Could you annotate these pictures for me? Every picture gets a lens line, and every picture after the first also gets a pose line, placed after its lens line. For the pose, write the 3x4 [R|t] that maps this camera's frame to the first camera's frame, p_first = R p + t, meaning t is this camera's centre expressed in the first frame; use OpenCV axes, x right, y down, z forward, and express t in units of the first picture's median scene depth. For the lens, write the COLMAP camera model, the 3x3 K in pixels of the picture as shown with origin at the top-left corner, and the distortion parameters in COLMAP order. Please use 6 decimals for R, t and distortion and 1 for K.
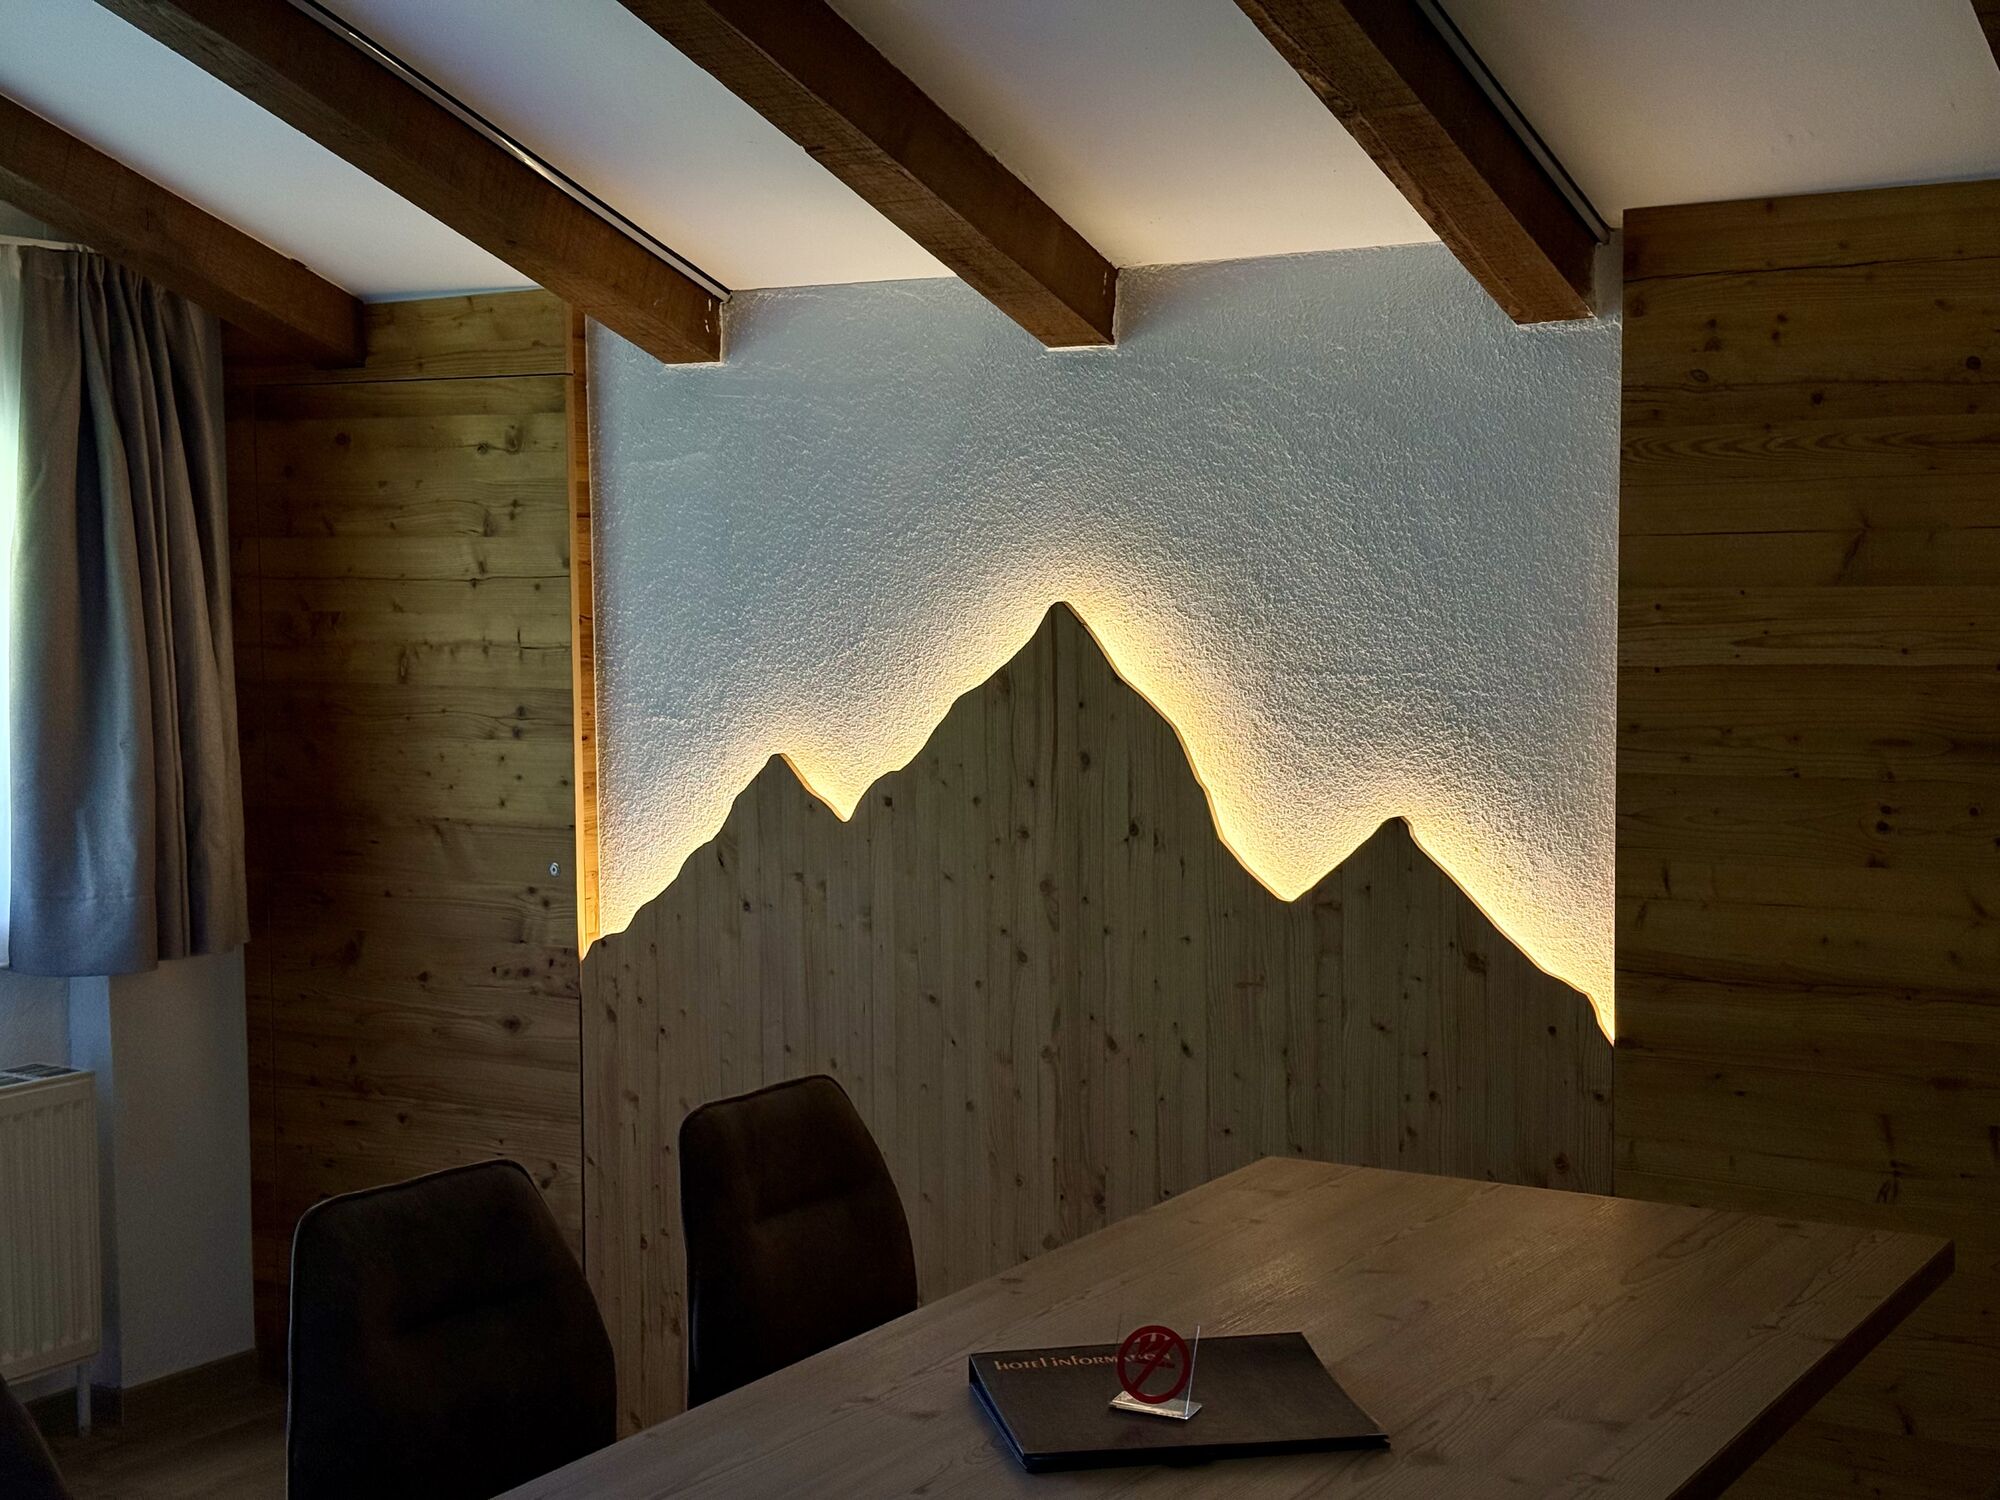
lens RADIAL K [[2861.3, 0, 997.7], [0, 2861.3, 755.4], [0, 0, 1]] dist [0.131521, 0.000000]
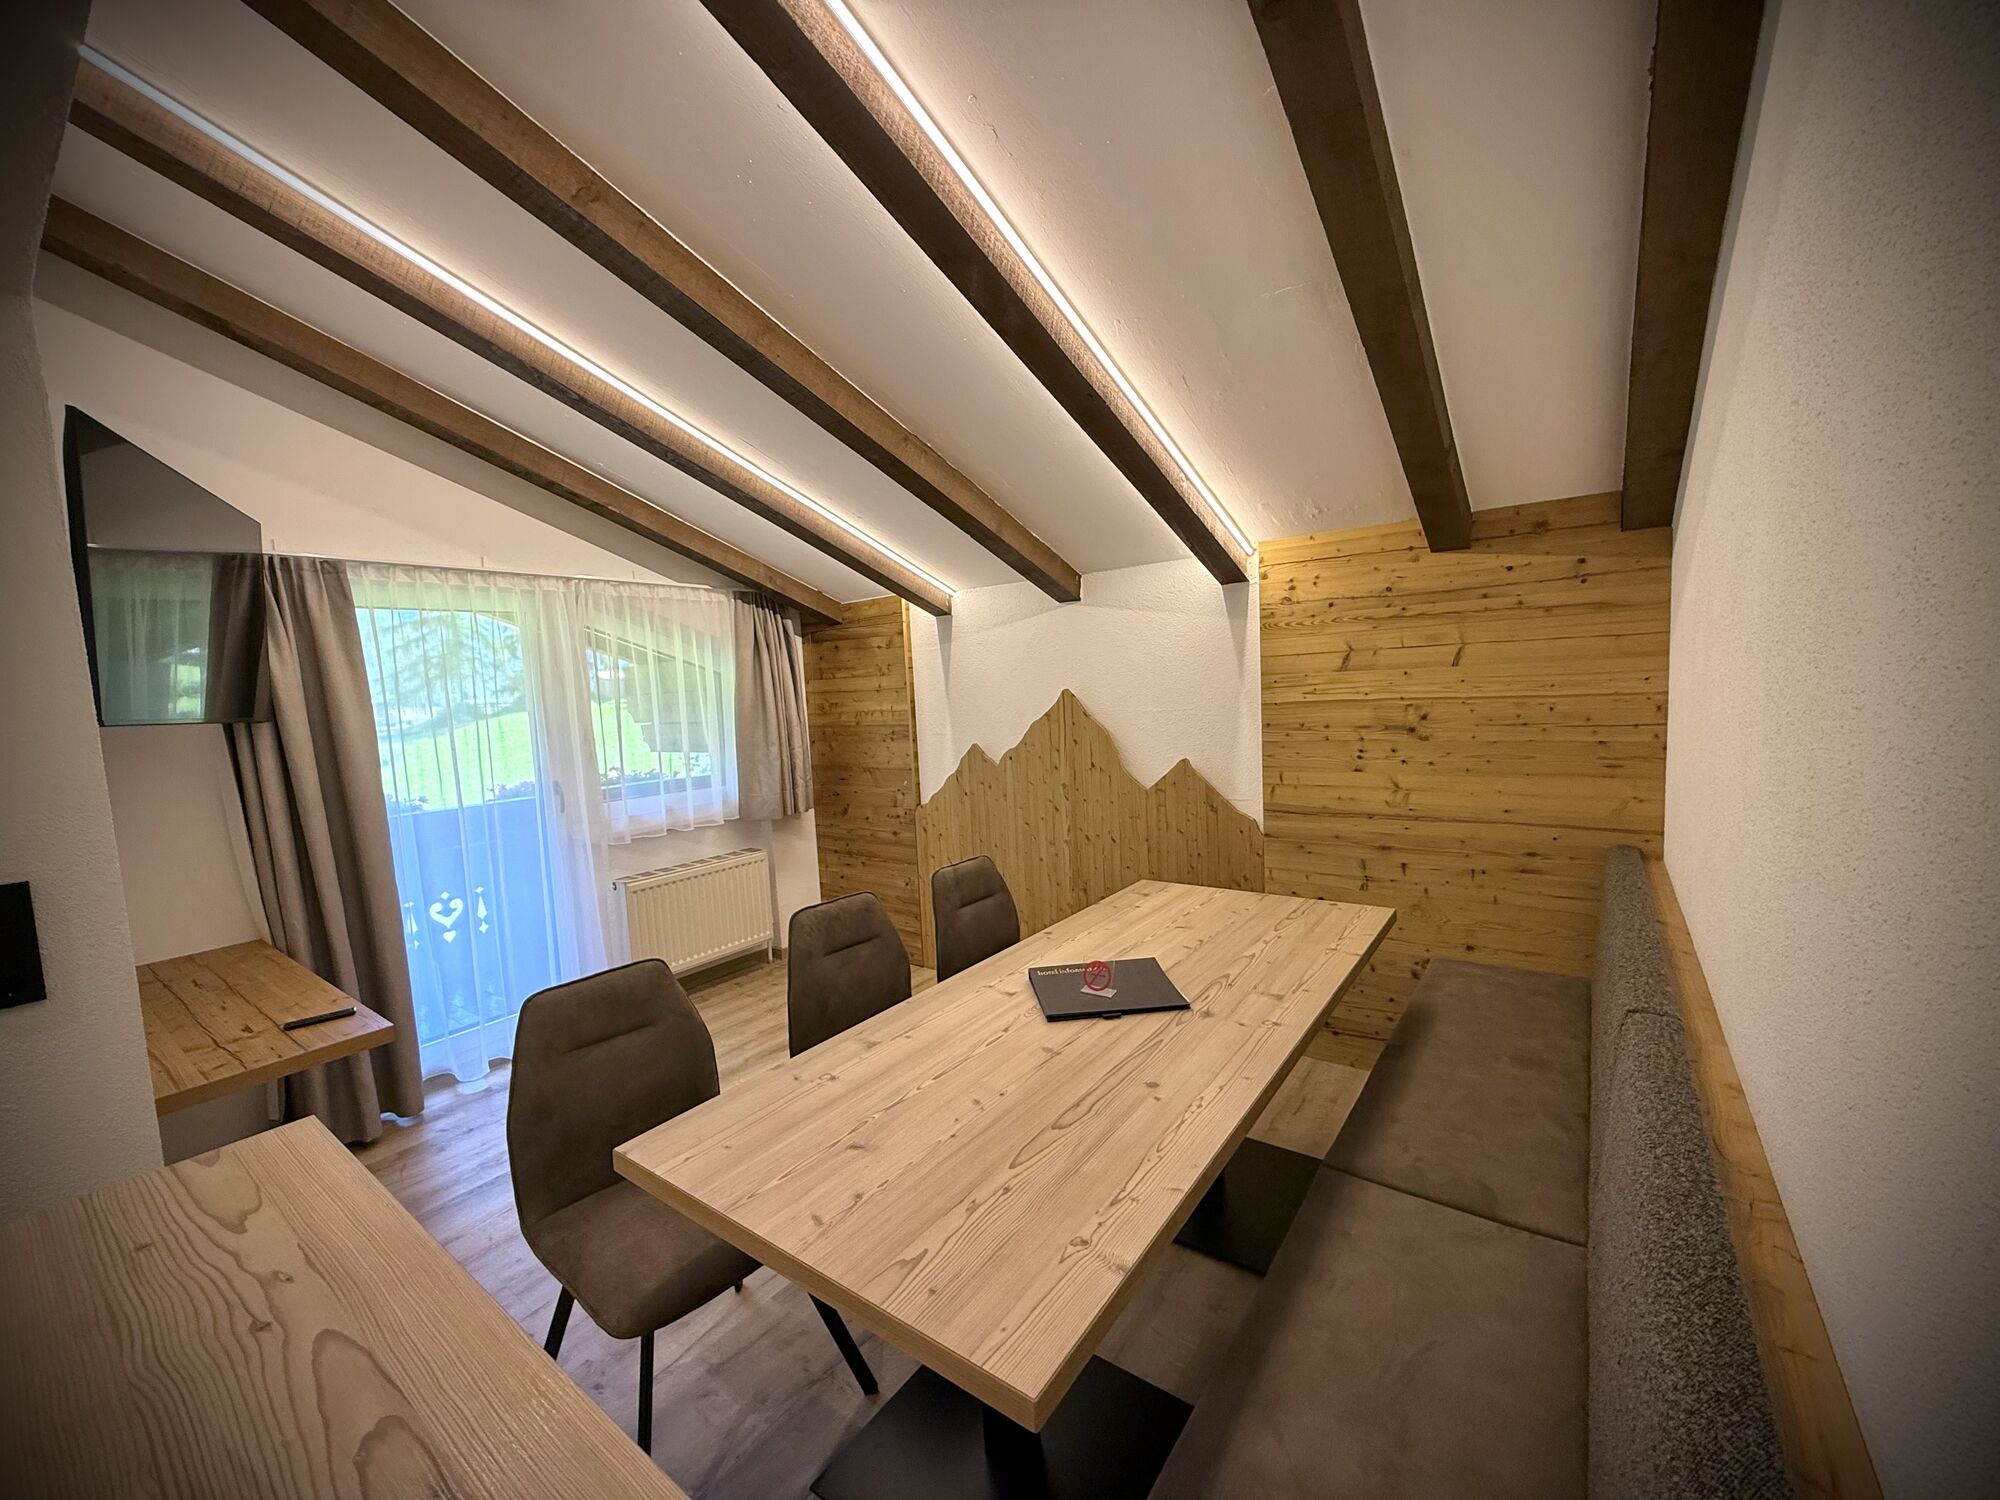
lens RADIAL K [[792.3, 0, 993.6], [0, 792.3, 744.9], [0, 0, 1]] dist [0.000273, 0.000599]
pose [[0.995080, -0.032428, -0.093619, 0.023327], [0.032945, 0.999449, 0.003979, -0.001784], [0.093438, -0.007043, 0.995600, 0.188116]]
